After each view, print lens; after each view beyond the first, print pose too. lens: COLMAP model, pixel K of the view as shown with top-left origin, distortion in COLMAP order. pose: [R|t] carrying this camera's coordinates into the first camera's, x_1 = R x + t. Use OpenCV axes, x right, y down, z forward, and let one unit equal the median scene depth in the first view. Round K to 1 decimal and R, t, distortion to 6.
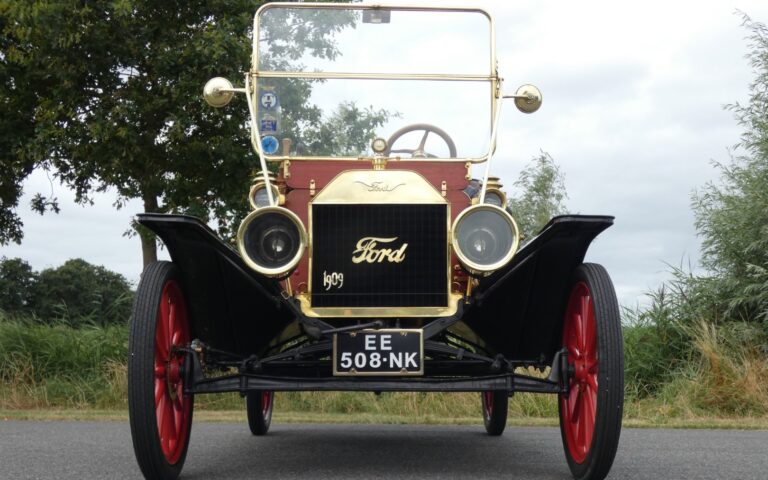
lens RADIAL K [[986.6, 0, 384.0], [0, 986.6, 240.0], [0, 0, 1]] dist [0.036469, 0.029690]
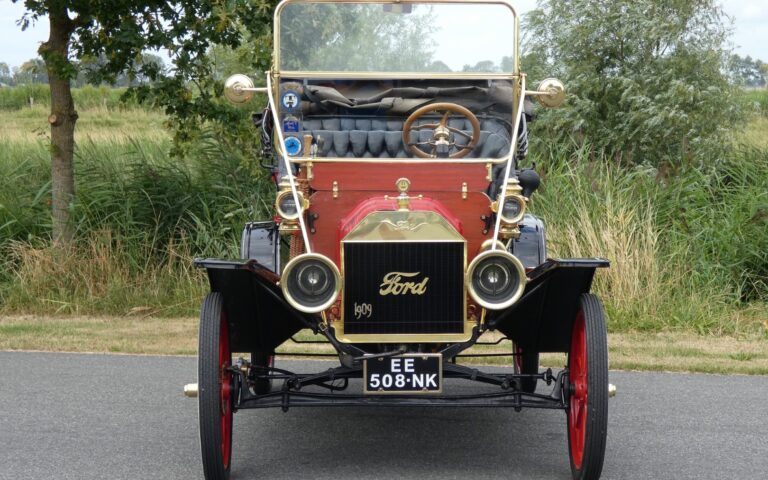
lens RADIAL K [[1808.8, 0, 384.0], [0, 1808.8, 259.9], [0, 0, 1]] dist [0.569463, -0.086096]
pose [[1.000000, 0.000318, -0.000833, -0.025797], [-0.000145, 0.979959, 0.199197, -0.434696], [0.000879, -0.199197, 0.979959, -1.037018]]
